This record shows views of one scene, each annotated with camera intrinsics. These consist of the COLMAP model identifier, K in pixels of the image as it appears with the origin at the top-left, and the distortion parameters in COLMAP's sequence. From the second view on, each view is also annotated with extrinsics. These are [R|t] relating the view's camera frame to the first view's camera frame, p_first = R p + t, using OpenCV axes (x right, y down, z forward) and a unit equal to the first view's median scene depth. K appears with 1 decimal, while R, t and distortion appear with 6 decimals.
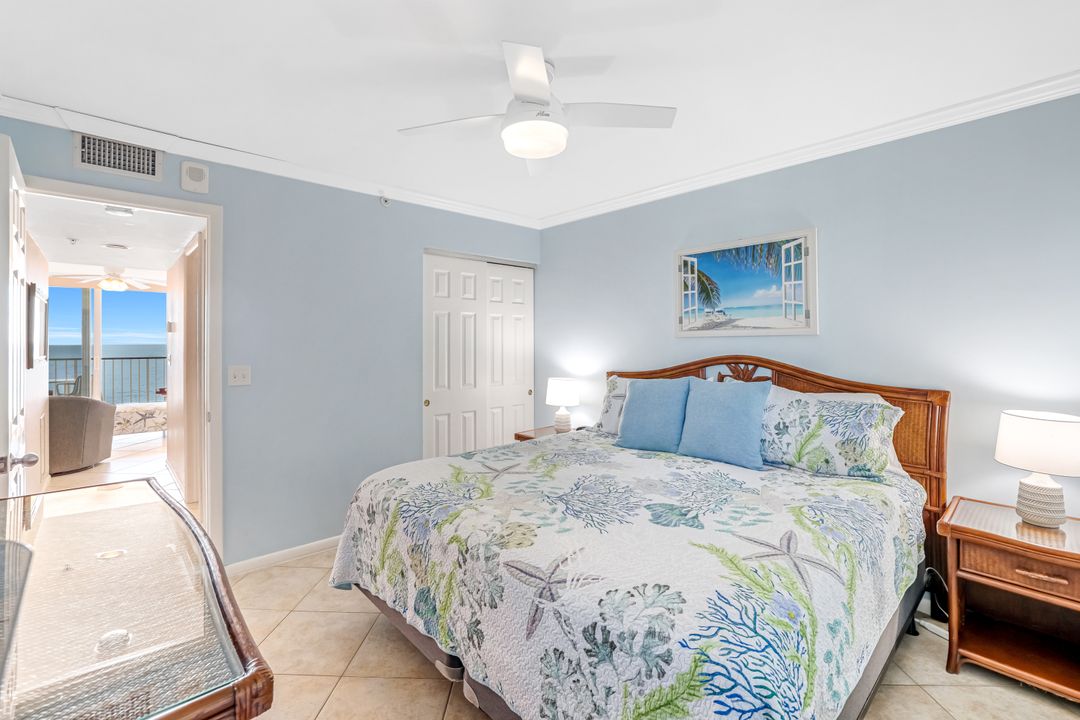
lens RADIAL K [[482.7, 0, 529.2], [0, 482.7, 346.2], [0, 0, 1]] dist [-0.042941, 0.017510]
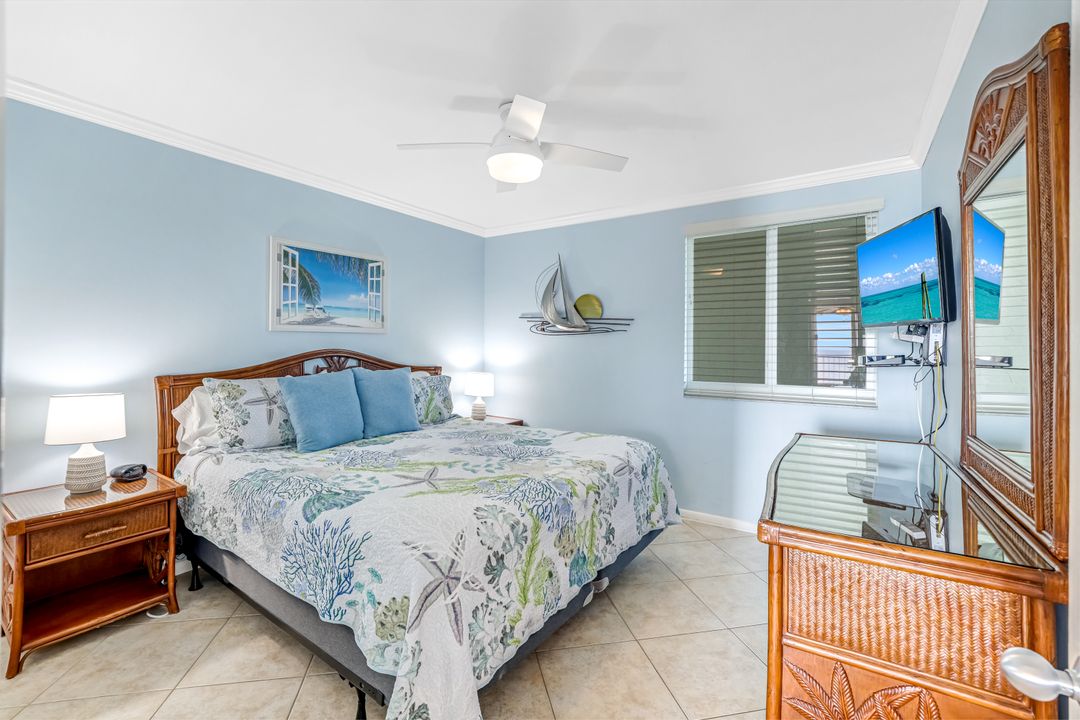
lens RADIAL K [[460.4, 0, 539.3], [0, 460.4, 348.8], [0, 0, 1]] dist [-0.031950, 0.012171]
pose [[-0.226564, -0.006517, 0.973974, -0.737840], [-0.002636, 0.999978, 0.006078, 0.010113], [-0.973993, -0.001191, -0.226577, 0.784817]]
